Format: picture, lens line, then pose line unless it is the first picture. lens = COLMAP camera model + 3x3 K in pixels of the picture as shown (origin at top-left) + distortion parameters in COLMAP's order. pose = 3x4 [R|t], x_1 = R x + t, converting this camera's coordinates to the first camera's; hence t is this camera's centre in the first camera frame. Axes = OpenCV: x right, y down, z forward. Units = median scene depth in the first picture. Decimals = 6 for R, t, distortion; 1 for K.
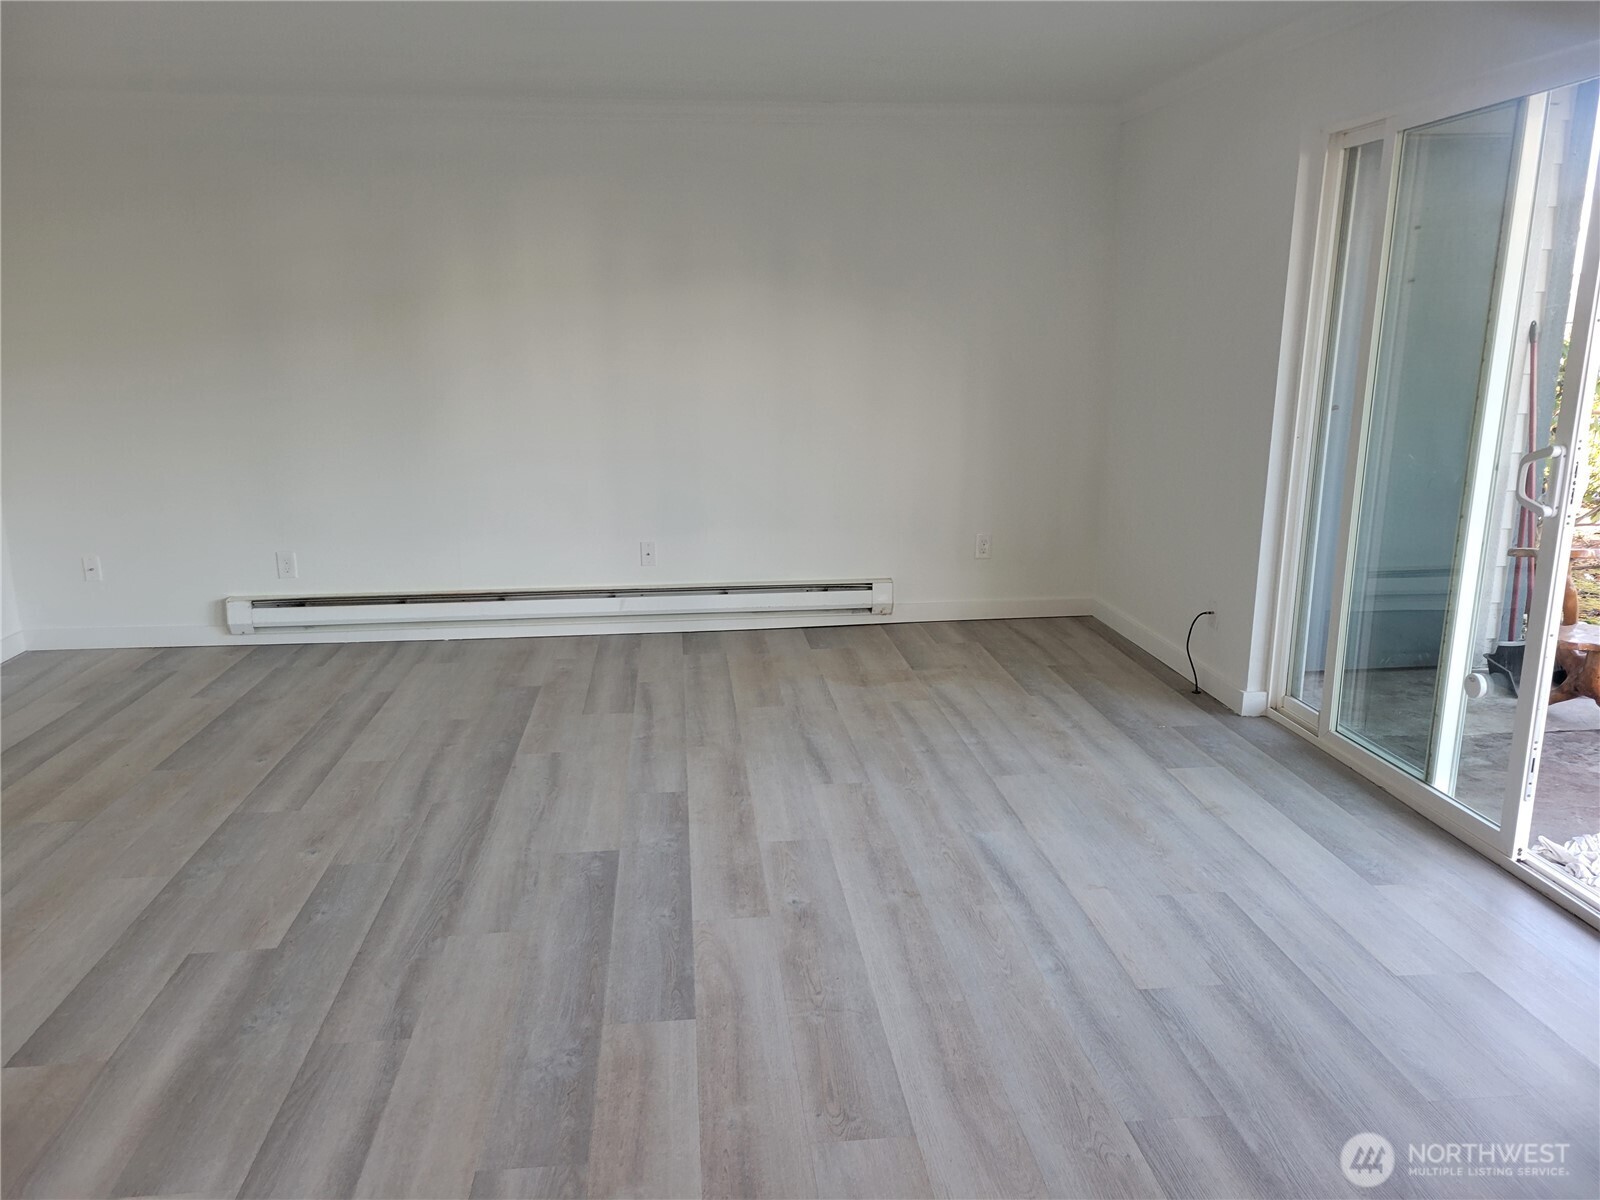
lens RADIAL K [[1186.4, 0, 794.0], [0, 1186.4, 603.5], [0, 0, 1]] dist [0.063687, -0.043369]
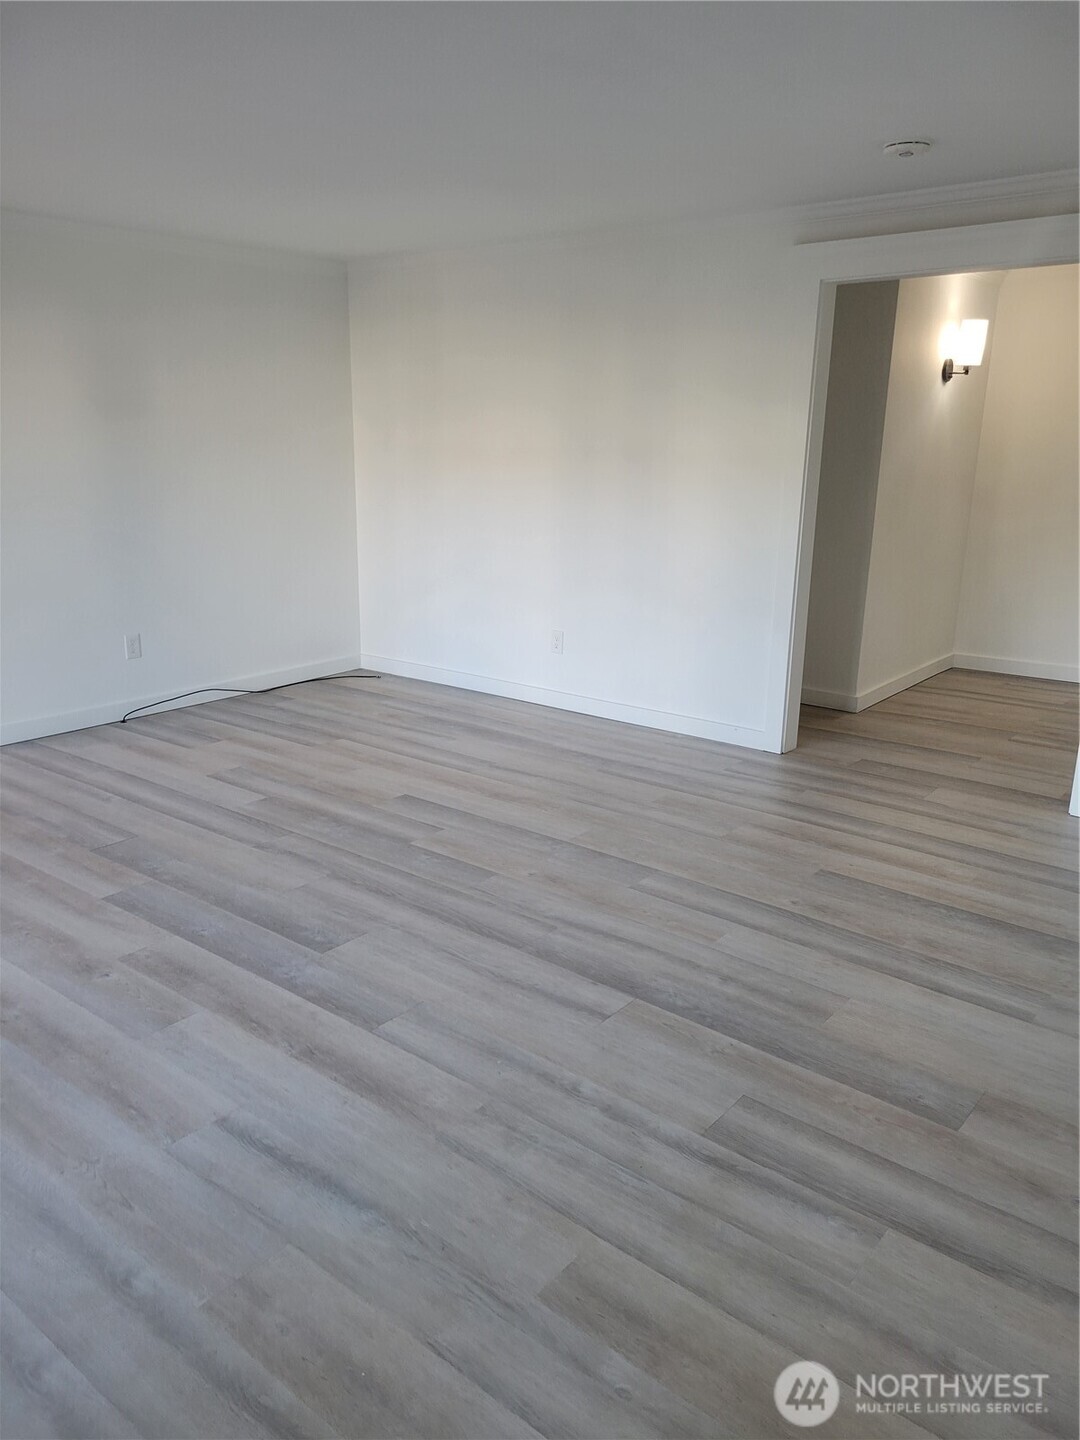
lens RADIAL K [[1067.8, 0, 519.0], [0, 1067.8, 722.8], [0, 0, 1]] dist [0.063687, -0.043369]
pose [[-0.710028, 0.181652, -0.680340, 0.311164], [-0.167024, 0.895139, 0.413316, -0.365413], [0.684079, 0.407098, -0.605233, 1.517301]]
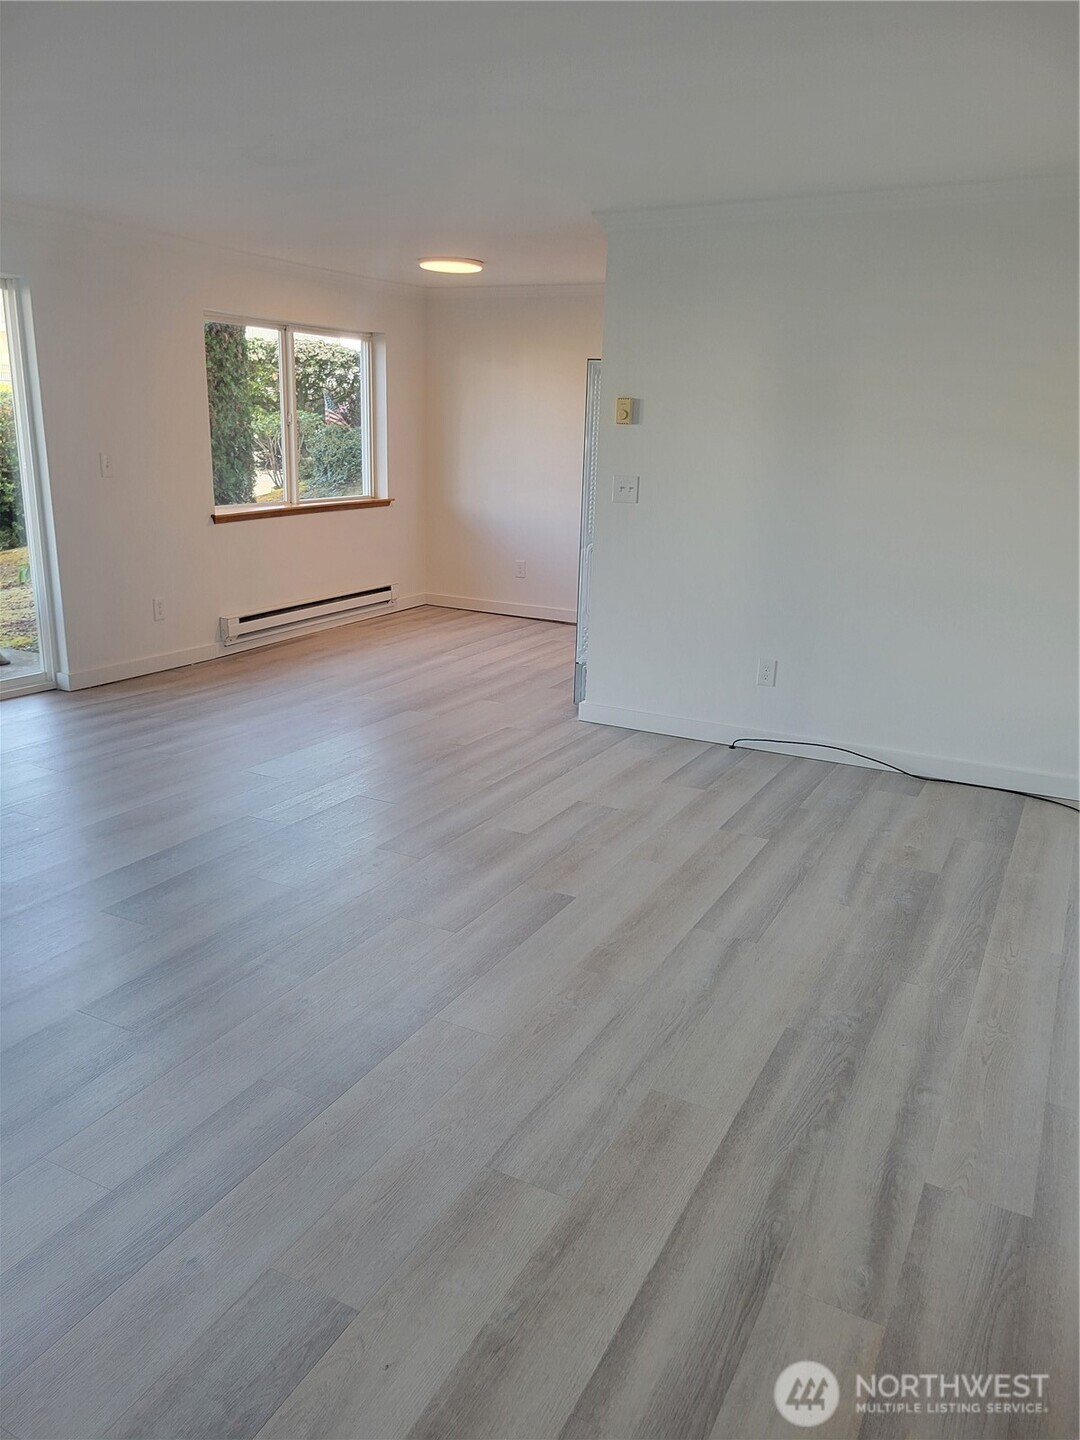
lens RADIAL K [[1067.8, 0, 530.6], [0, 1067.8, 720.6], [0, 0, 1]] dist [0.063687, -0.043369]
pose [[-0.834486, -0.168236, 0.524719, -0.898003], [0.098507, 0.891366, 0.442451, -0.317885], [-0.542153, 0.420907, -0.727260, 1.349809]]
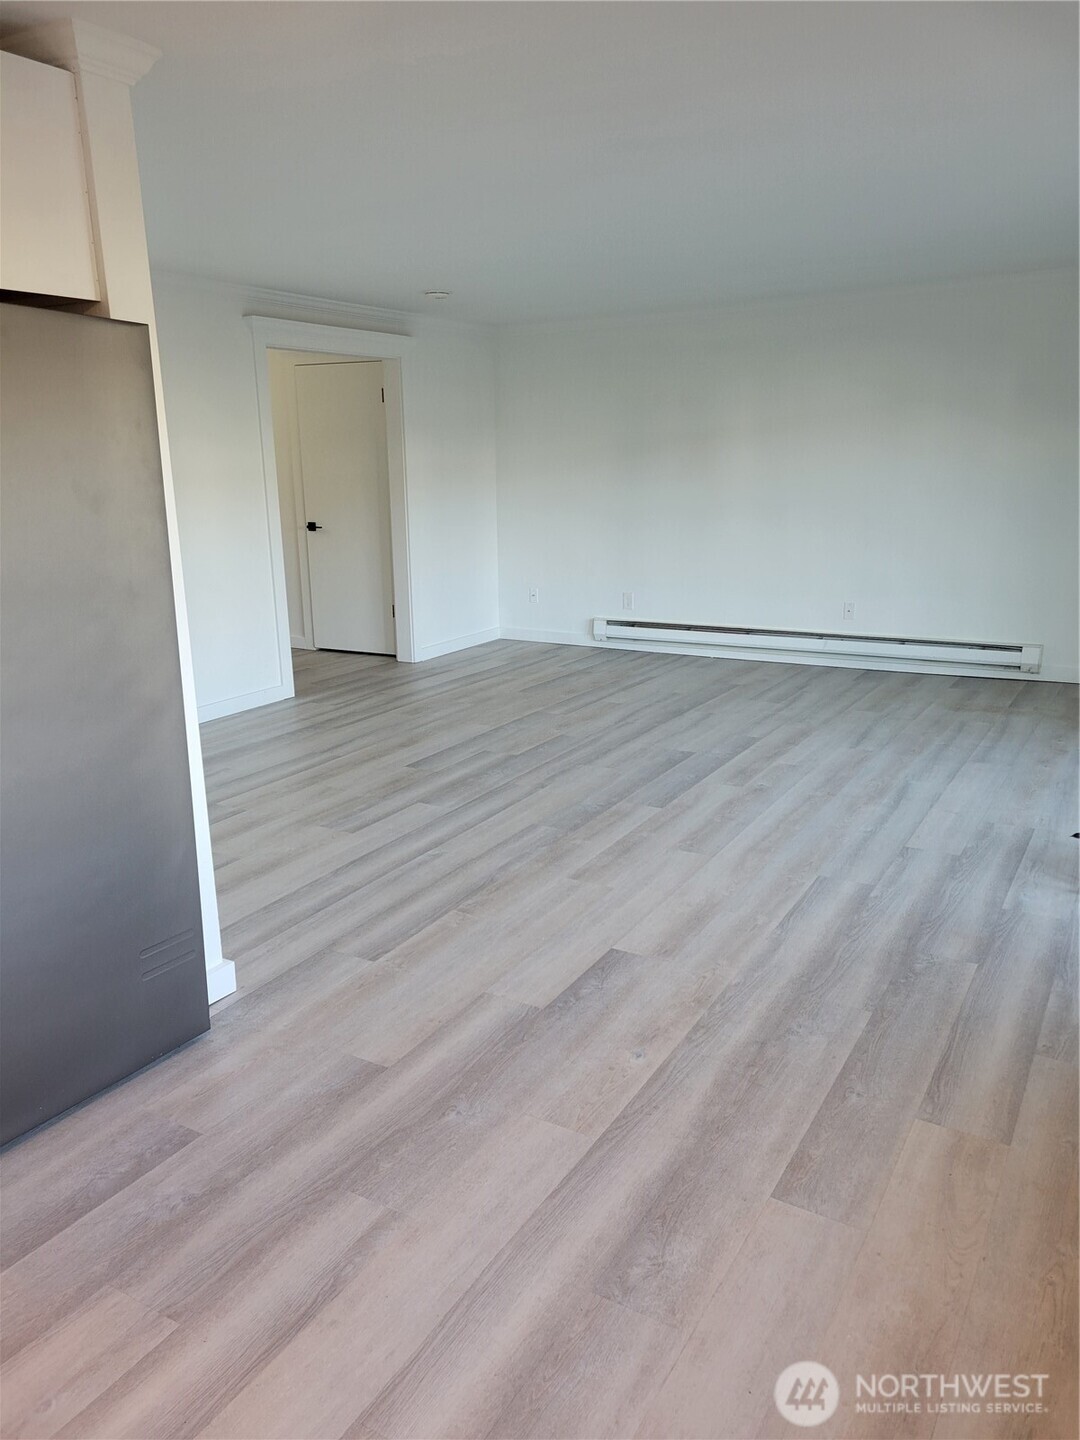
lens RADIAL K [[1067.8, 0, 525.5], [0, 1067.8, 745.3], [0, 0, 1]] dist [0.063687, -0.043369]
pose [[0.797014, 0.148155, -0.585508, 0.551159], [-0.120484, 0.988963, 0.086235, 0.085233], [0.591822, 0.001814, 0.806067, -0.412084]]
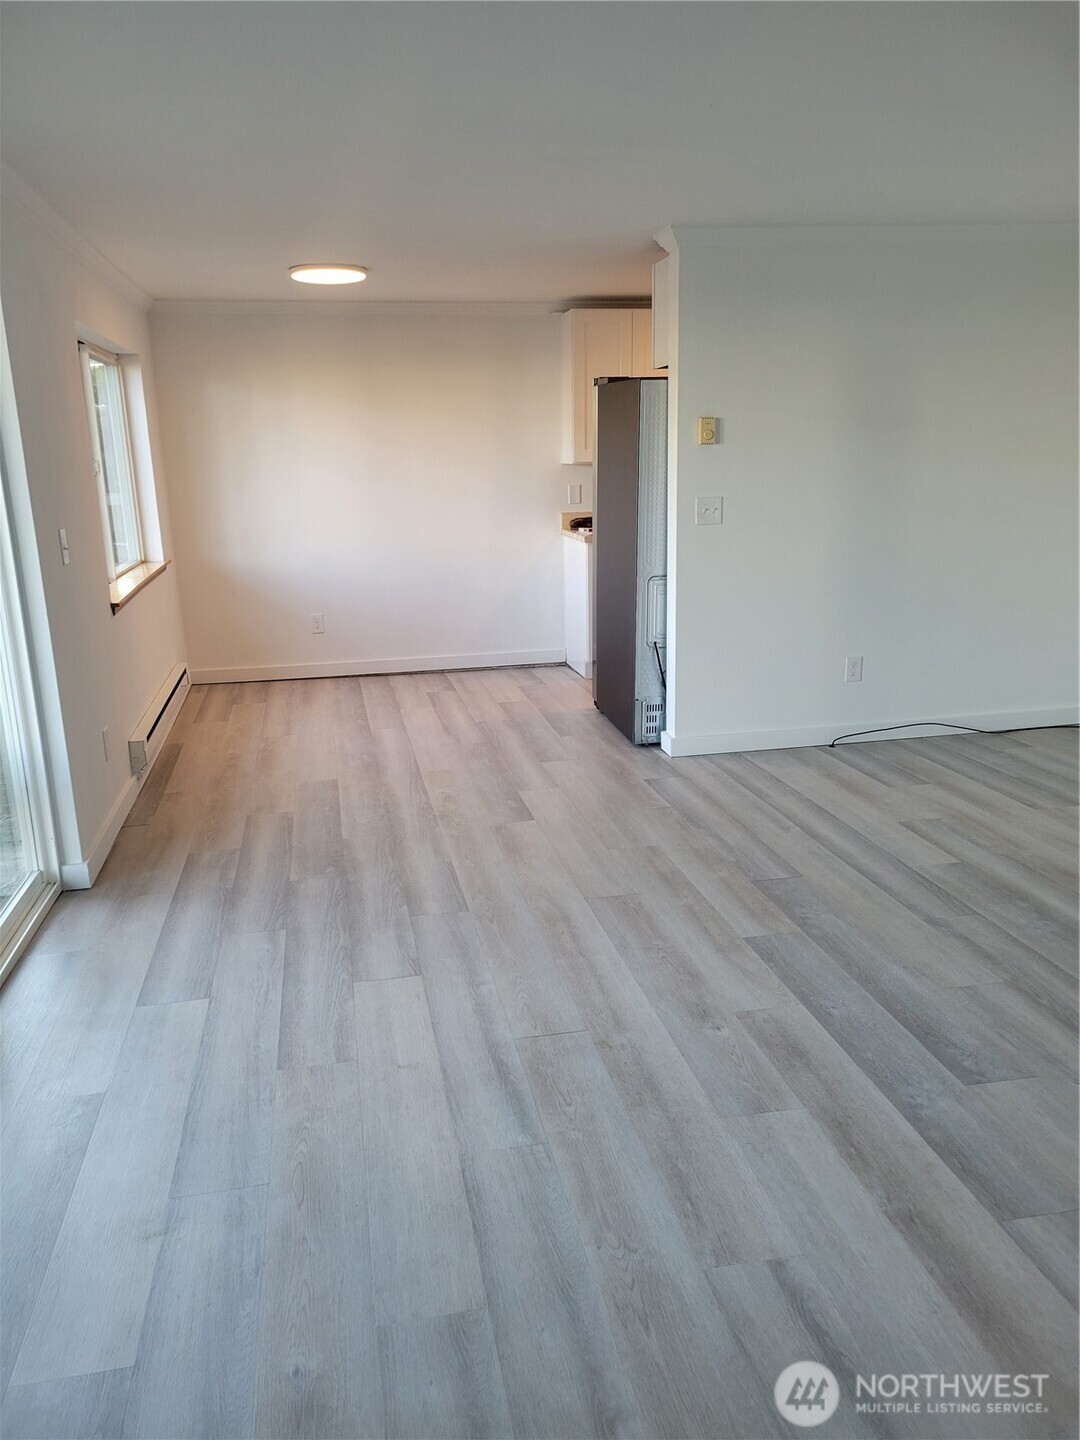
lens RADIAL K [[1067.8, 0, 518.0], [0, 1067.8, 707.1], [0, 0, 1]] dist [0.063687, -0.043369]
pose [[-0.996341, 0.050034, -0.069297, 0.188073], [0.013937, 0.895008, 0.445832, -0.344203], [0.084328, 0.443234, -0.892430, 1.446433]]
